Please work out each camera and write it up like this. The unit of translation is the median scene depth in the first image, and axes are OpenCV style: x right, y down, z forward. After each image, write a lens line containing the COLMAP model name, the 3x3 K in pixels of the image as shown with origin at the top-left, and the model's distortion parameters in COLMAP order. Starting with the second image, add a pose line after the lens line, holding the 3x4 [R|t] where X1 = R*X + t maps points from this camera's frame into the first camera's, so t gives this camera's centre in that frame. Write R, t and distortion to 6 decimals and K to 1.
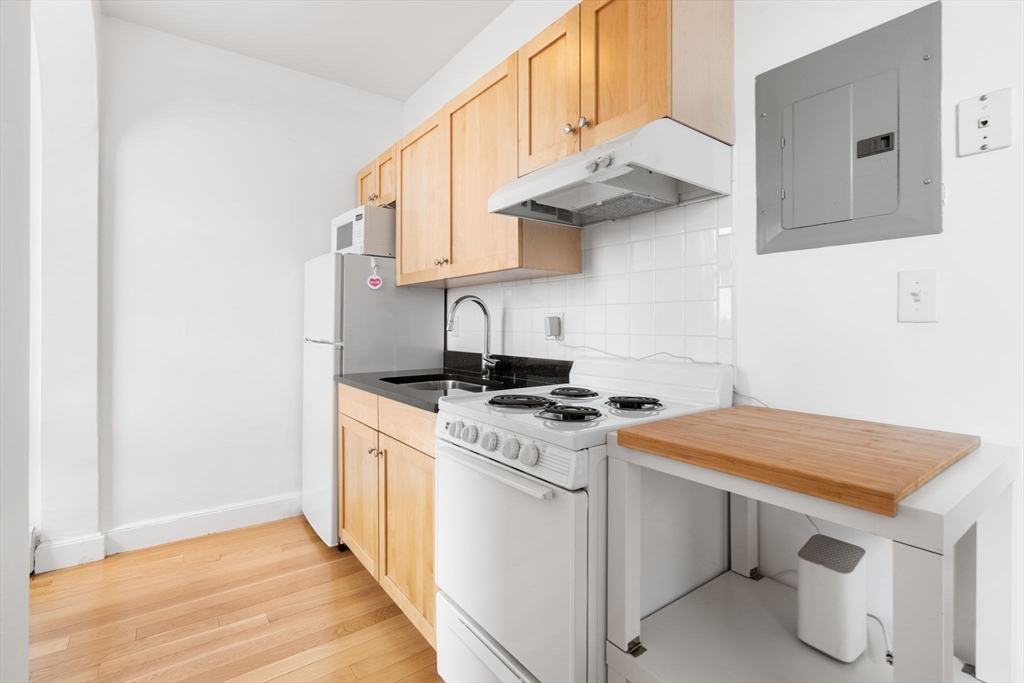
lens RADIAL K [[456.7, 0, 513.6], [0, 456.7, 324.6], [0, 0, 1]] dist [-0.005356, 0.001149]
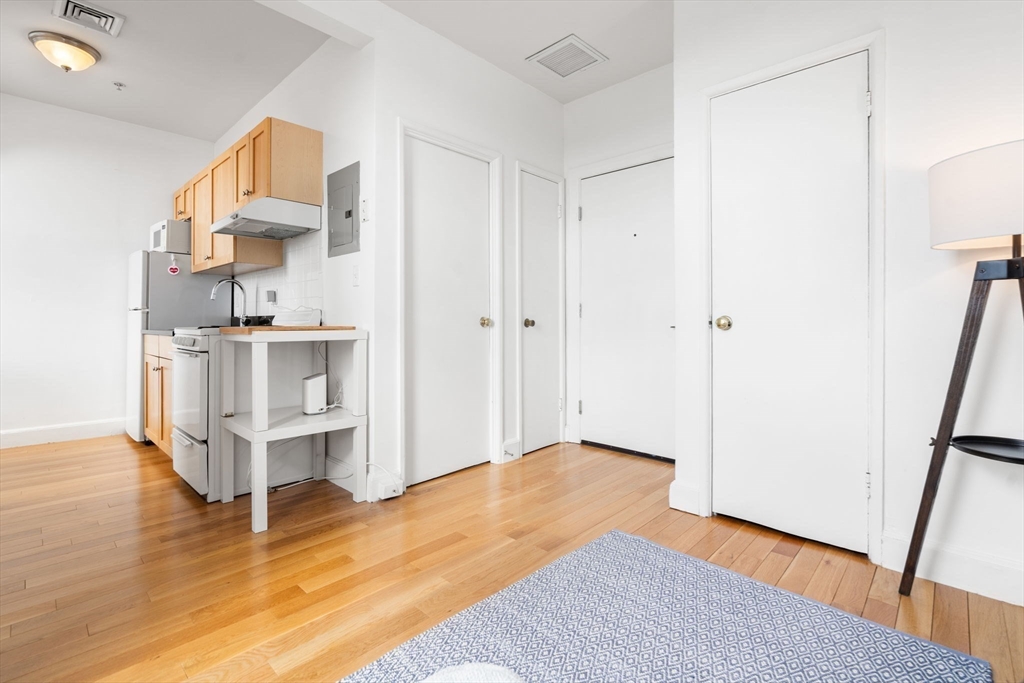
lens RADIAL K [[456.7, 0, 495.2], [0, 456.7, 314.5], [0, 0, 1]] dist [-0.005356, 0.001149]
pose [[0.988495, -0.001989, 0.151241, 0.660173], [0.003622, 0.999938, -0.010523, 0.094412], [-0.151210, 0.010950, 0.988441, -0.835117]]
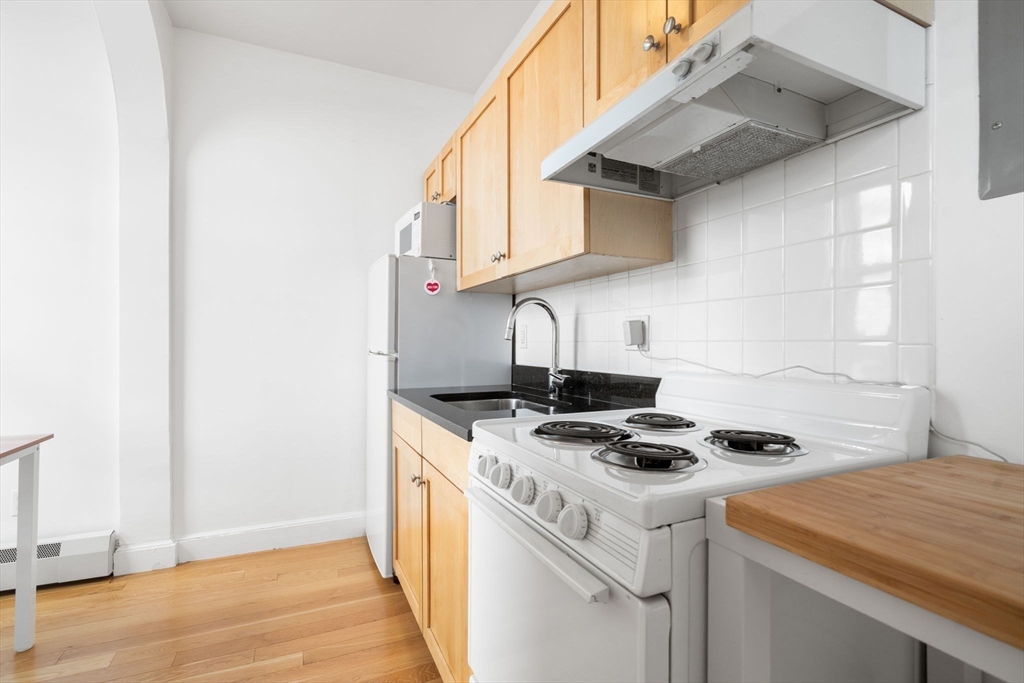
lens RADIAL K [[456.7, 0, 508.0], [0, 456.7, 343.0], [0, 0, 1]] dist [-0.005356, 0.001149]
pose [[0.976270, 0.000347, -0.216555, 0.043387], [-0.000192, 1.000000, 0.000737, 0.020574], [0.216555, -0.000678, 0.976270, 0.196245]]
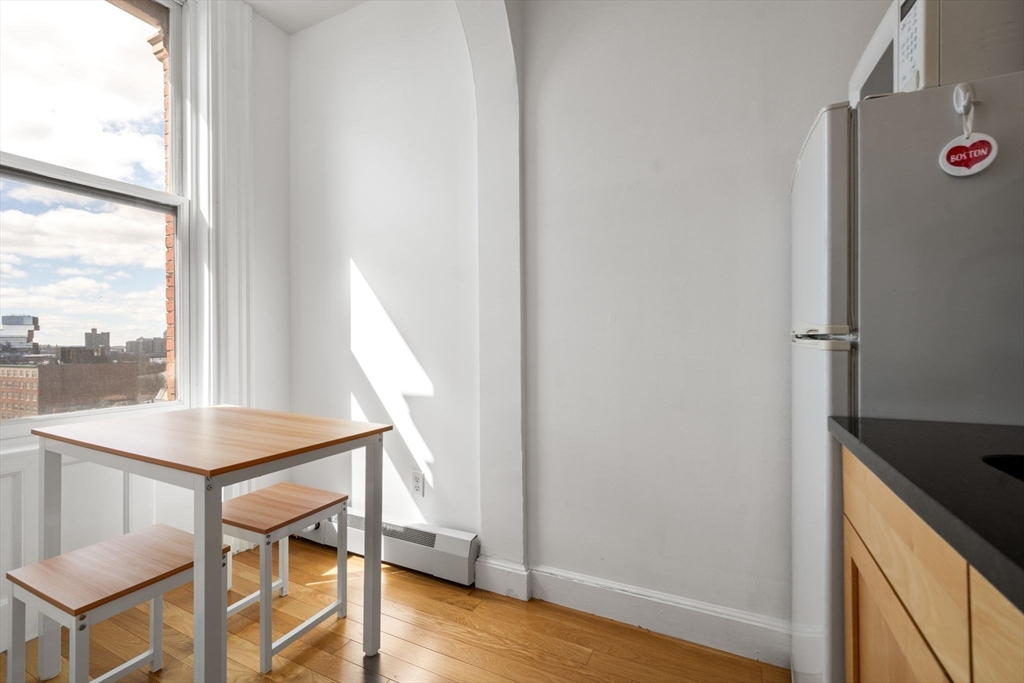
lens RADIAL K [[456.7, 0, 504.8], [0, 456.7, 339.9], [0, 0, 1]] dist [-0.005356, 0.001149]
pose [[0.436819, -0.011658, -0.899474, -0.191001], [0.006275, 0.999931, -0.009913, 0.055858], [0.899527, -0.001314, 0.436862, 0.680747]]
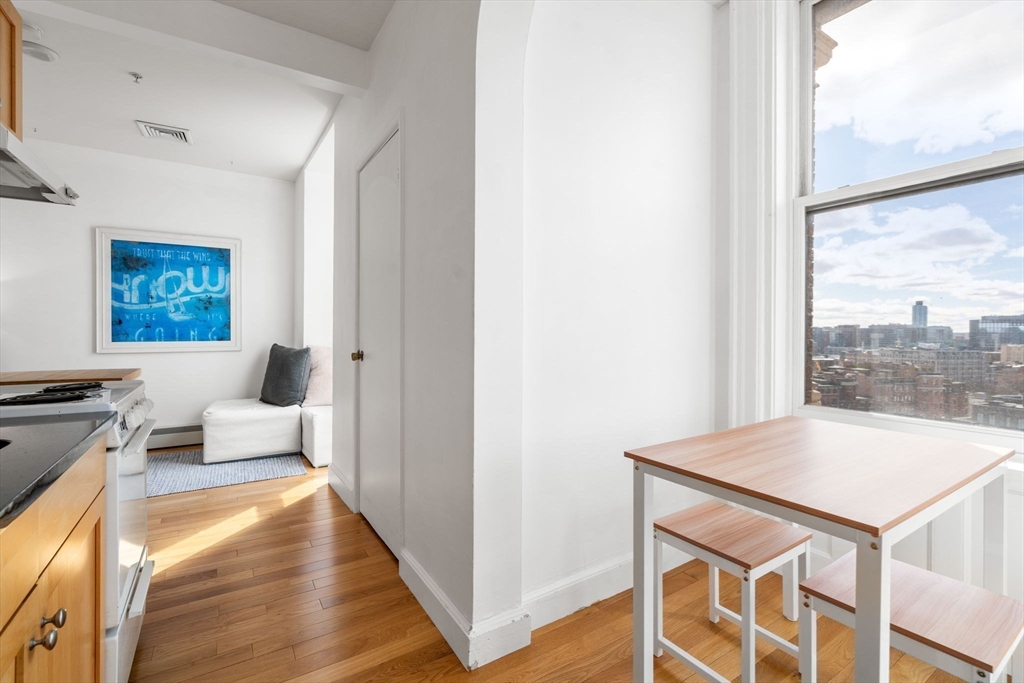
lens RADIAL K [[456.7, 0, 522.3], [0, 456.7, 331.8], [0, 0, 1]] dist [-0.005356, 0.001149]
pose [[-0.996812, -0.004699, 0.079653, -0.698302], [-0.004115, 0.999963, 0.007492, 0.016455], [-0.079686, 0.007140, -0.996794, 1.275528]]
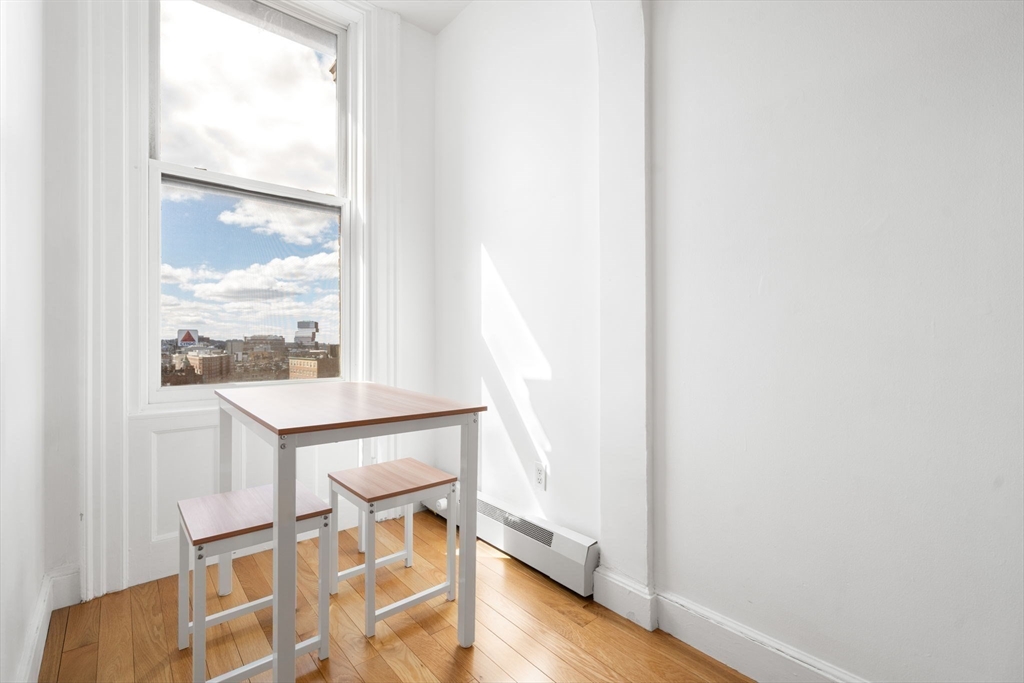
lens RADIAL K [[456.7, 0, 506.0], [0, 456.7, 340.7], [0, 0, 1]] dist [-0.005356, 0.001149]
pose [[0.049707, -0.009289, -0.998721, -0.251956], [-0.002743, 0.999952, -0.009437, 0.096226], [0.998760, 0.003209, 0.049679, 0.843041]]
